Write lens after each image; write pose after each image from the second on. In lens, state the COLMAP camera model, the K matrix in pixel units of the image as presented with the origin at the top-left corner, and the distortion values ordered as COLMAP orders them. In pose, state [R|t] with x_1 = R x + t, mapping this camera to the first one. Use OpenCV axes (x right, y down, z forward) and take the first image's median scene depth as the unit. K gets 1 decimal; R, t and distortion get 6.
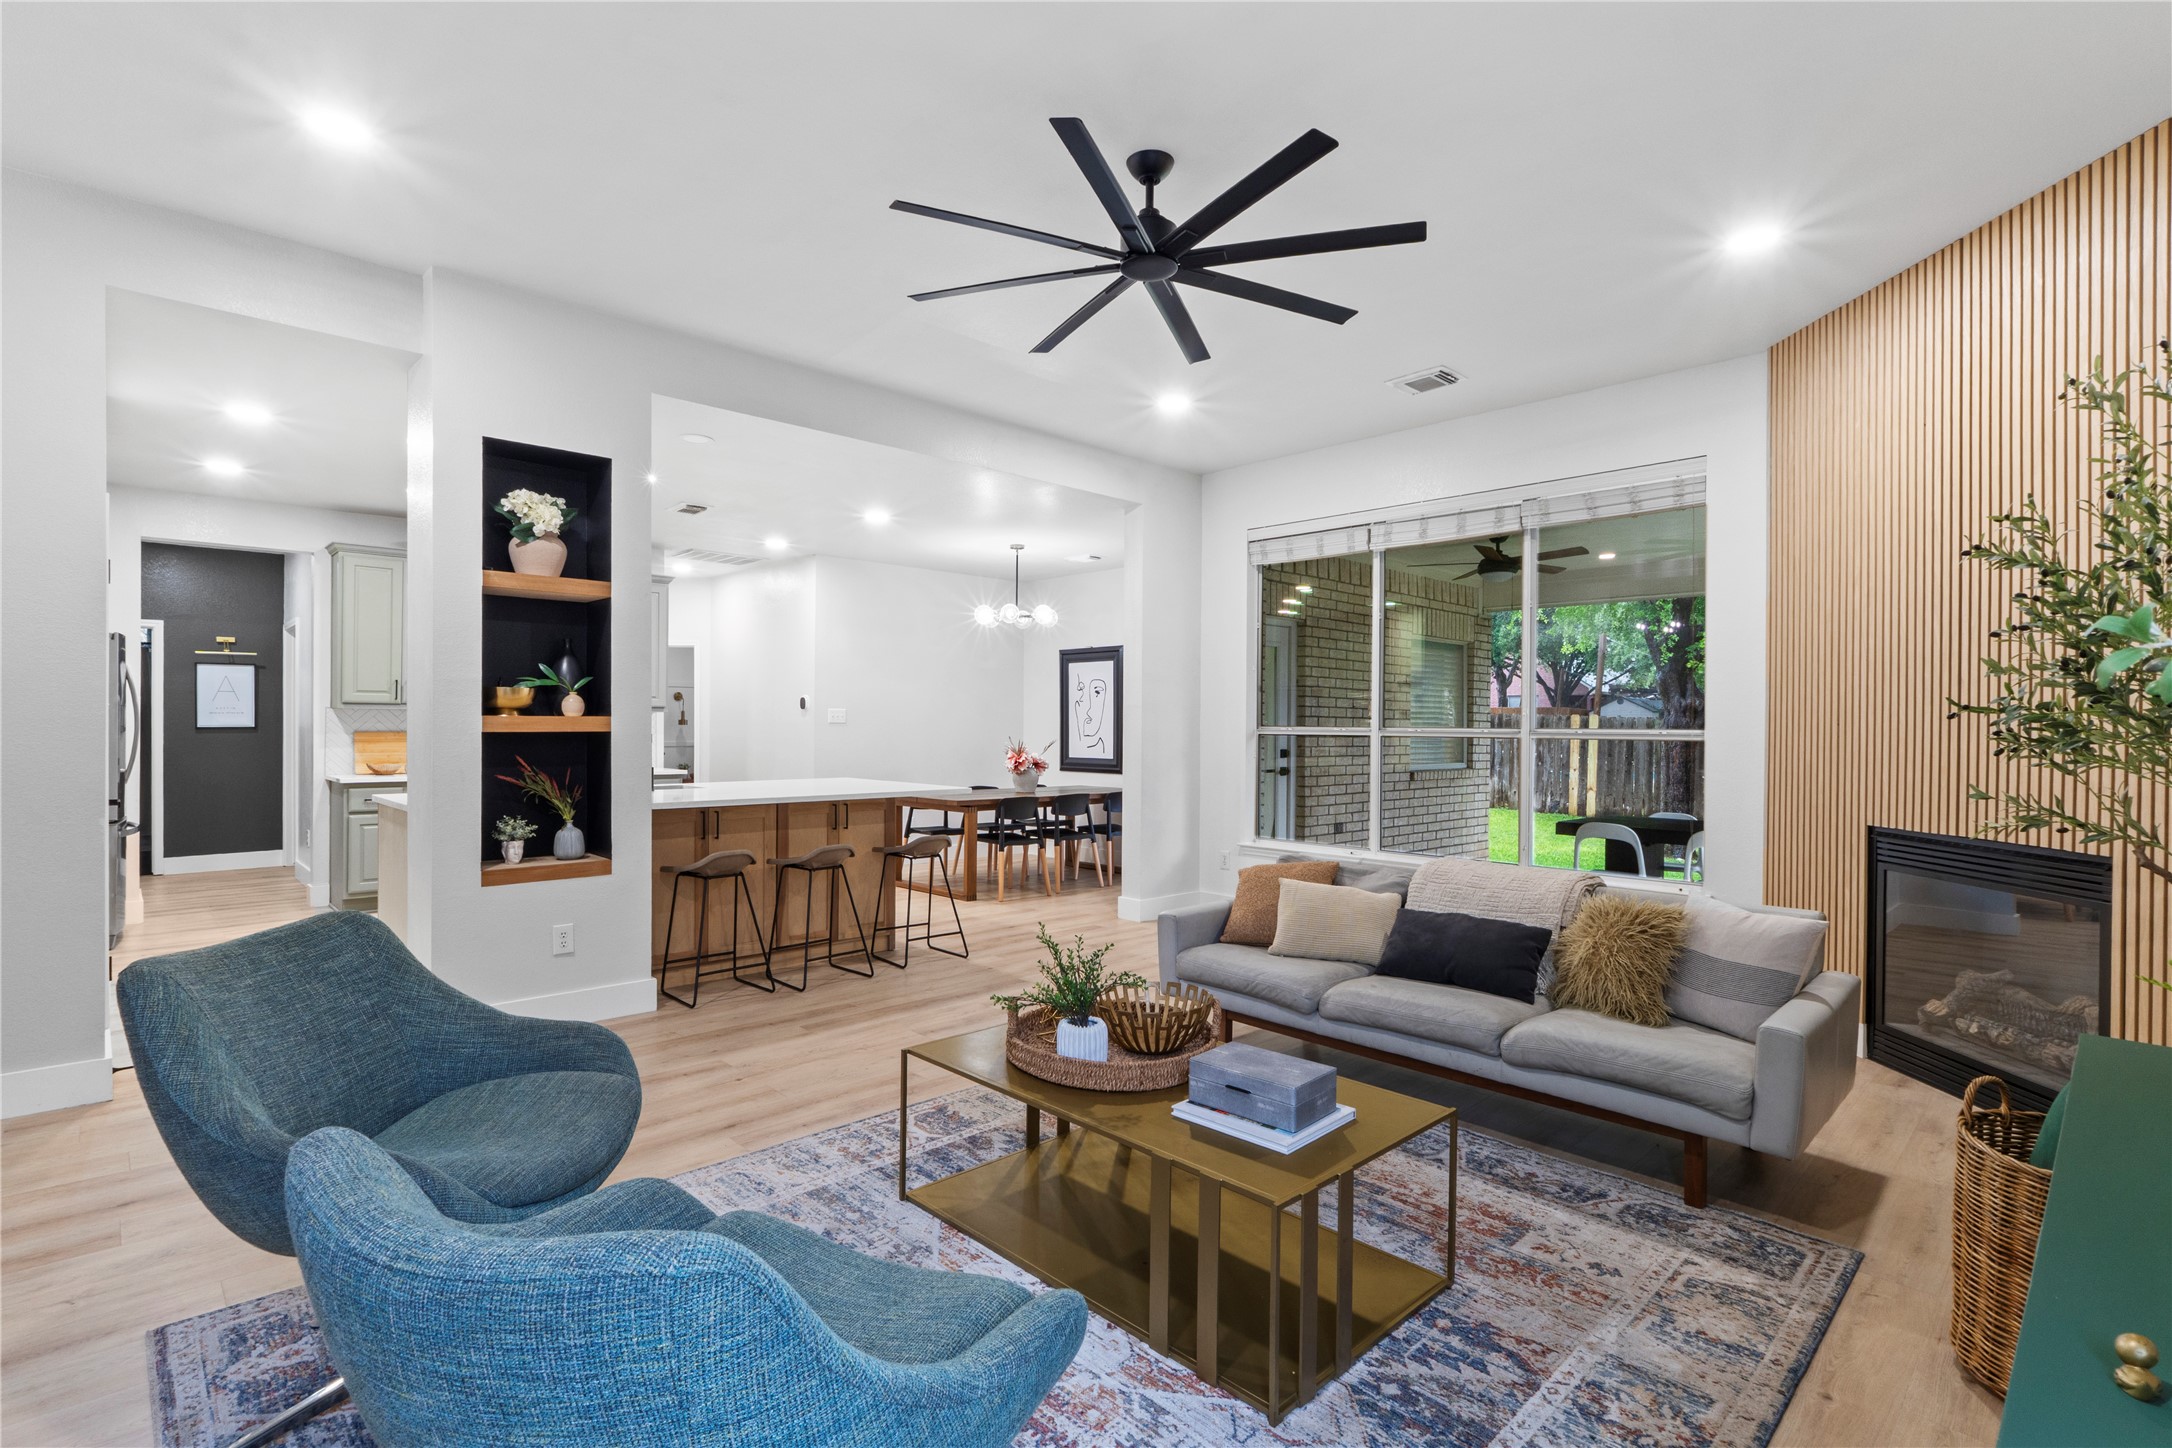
lens RADIAL K [[1023.0, 0, 1086.0], [0, 1023.0, 724.0], [0, 0, 1]] dist [-0.003382, -0.000541]
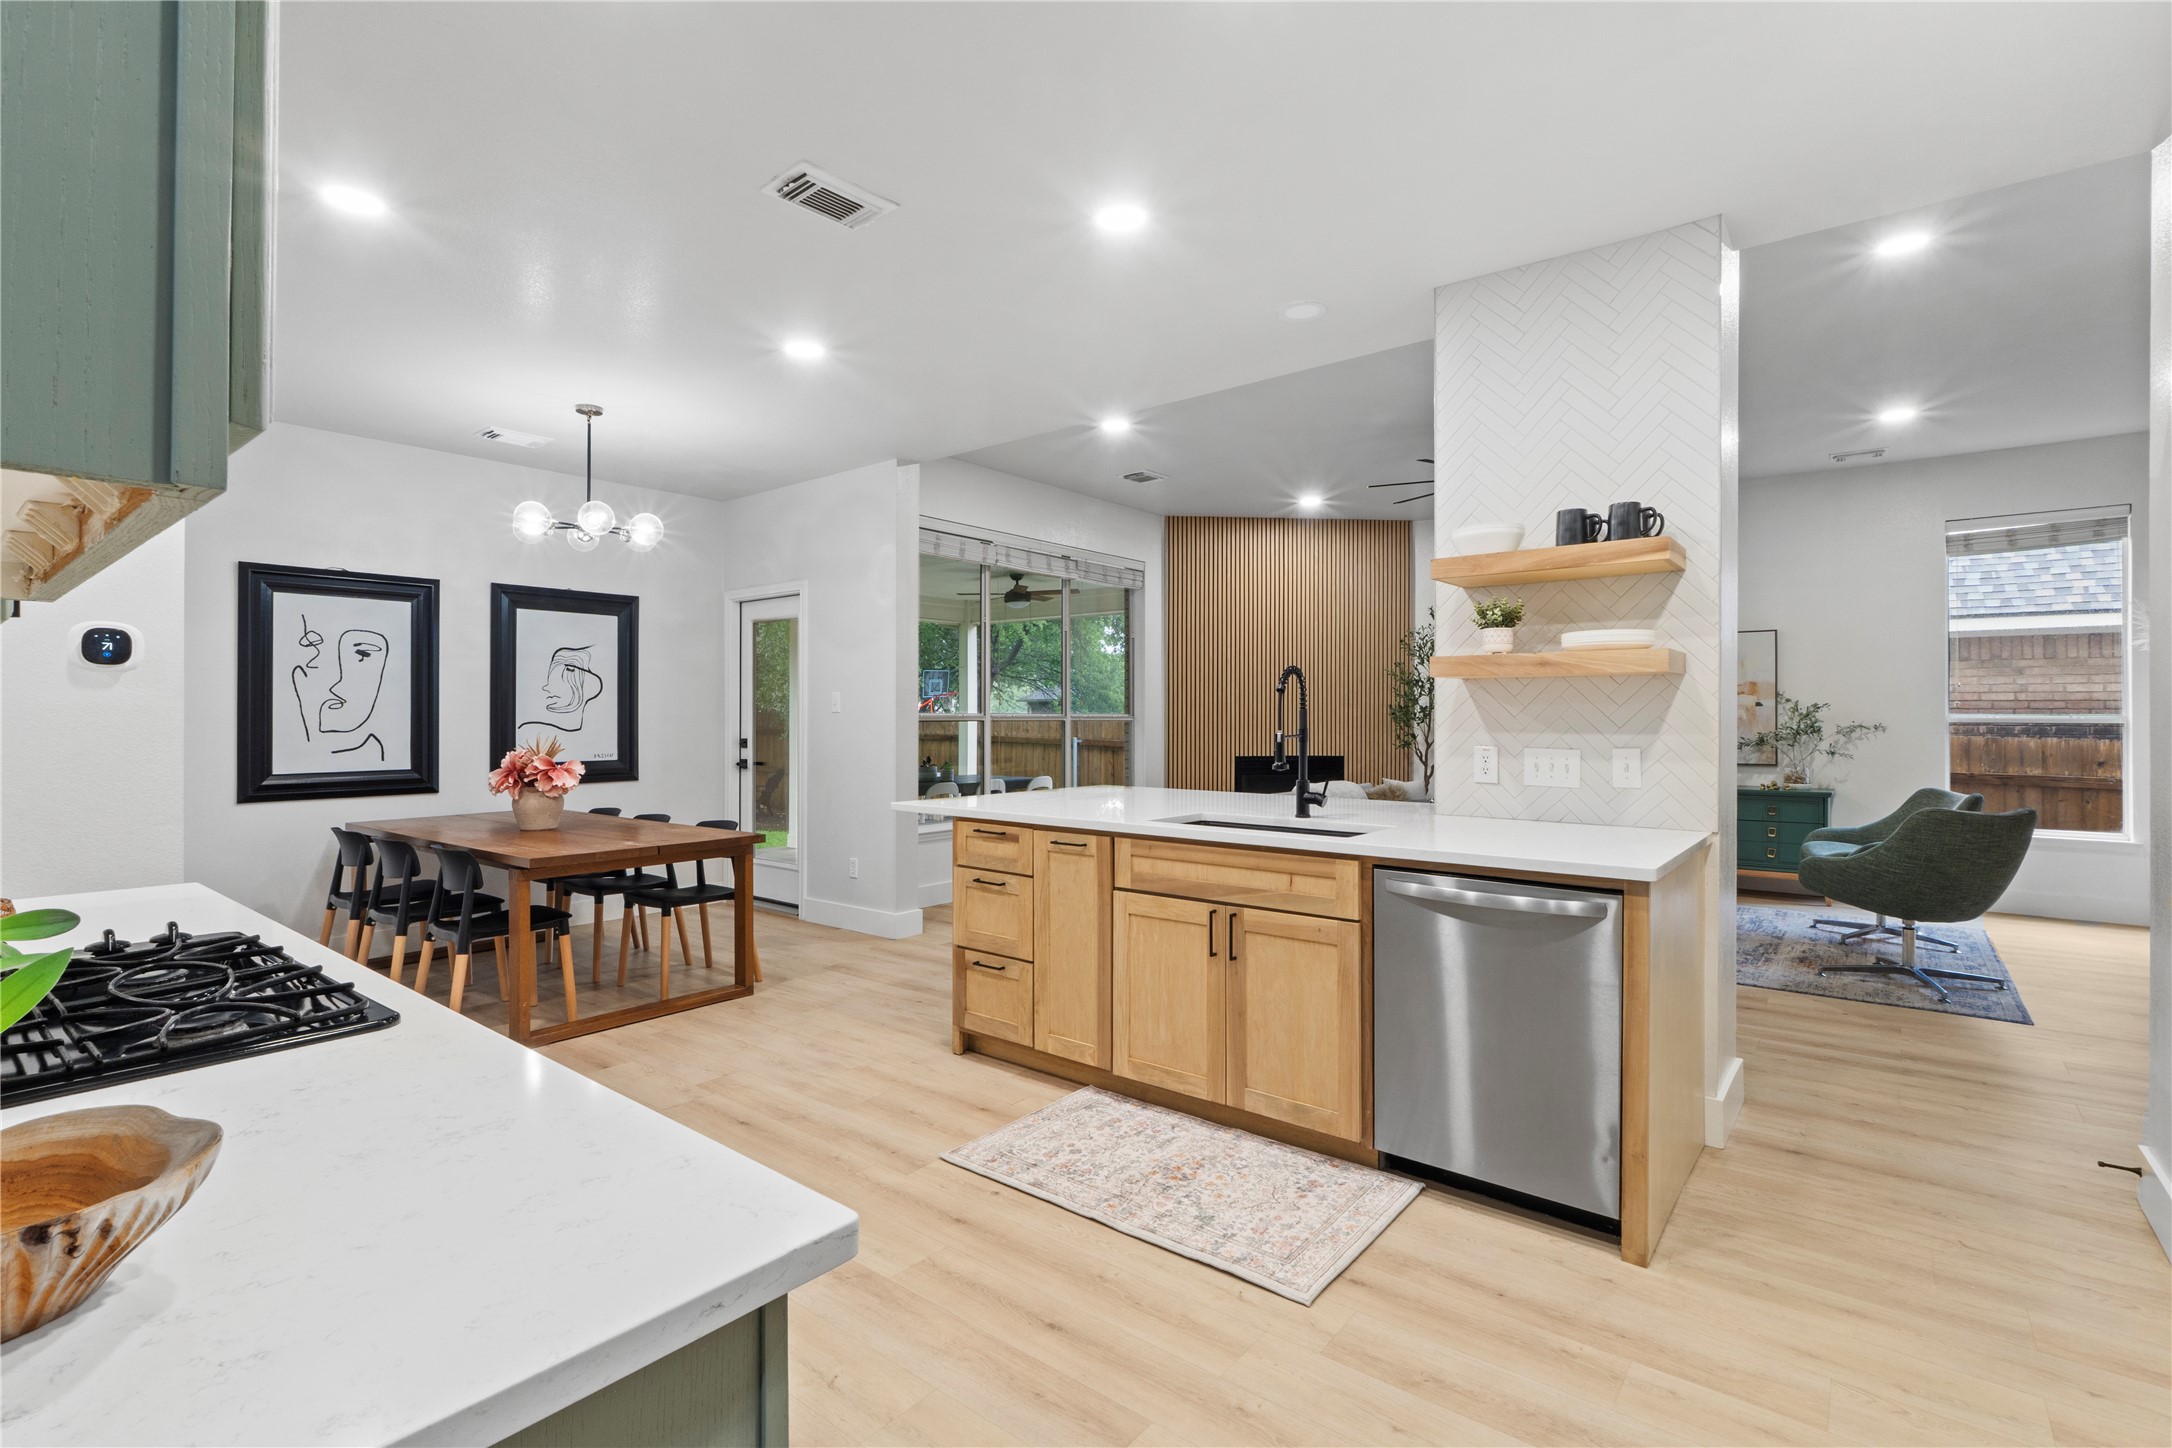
lens RADIAL K [[994.3, 0, 1085.5], [0, 994.3, 710.6], [0, 0, 1]] dist [-0.004095, -0.000477]
pose [[-0.119153, -0.001231, 0.992875, -1.303997], [-0.002613, 0.999996, 0.000926, -0.002539], [-0.992872, -0.002484, -0.119156, 1.526403]]
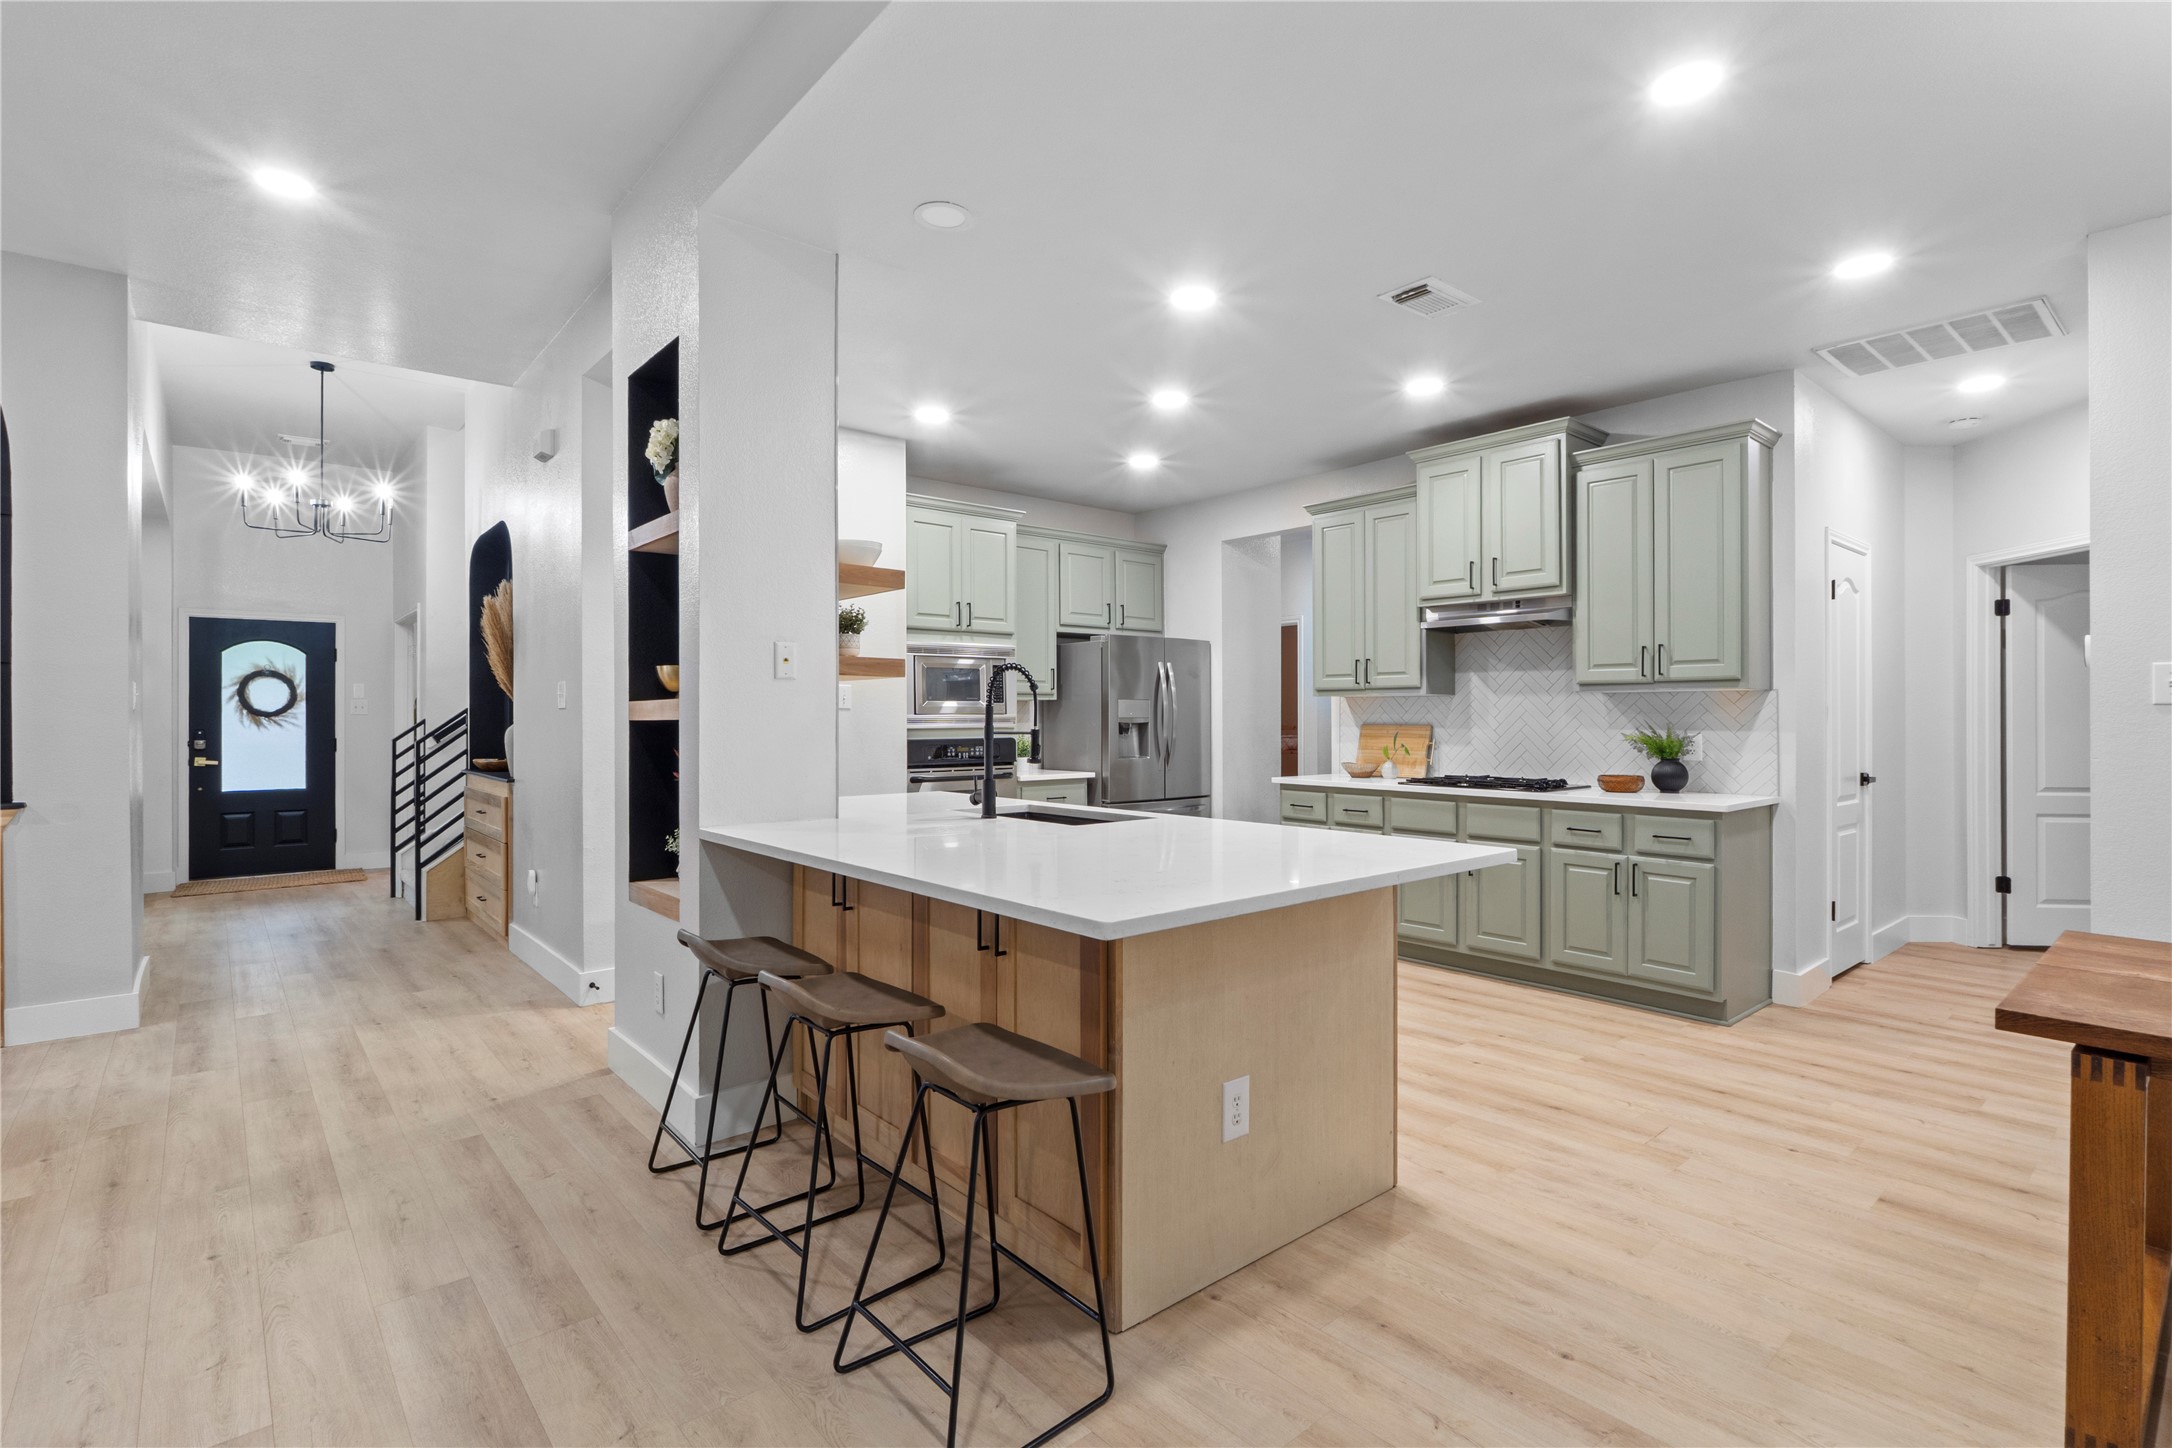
lens RADIAL K [[1023.0, 0, 1086.0], [0, 1023.0, 724.0], [0, 0, 1]] dist [-0.003382, -0.000541]
pose [[-0.062168, 0.000401, -0.998066, 0.231994], [0.001539, 0.999999, 0.000306, 0.011093], [0.998065, -0.001517, -0.062169, 1.383236]]
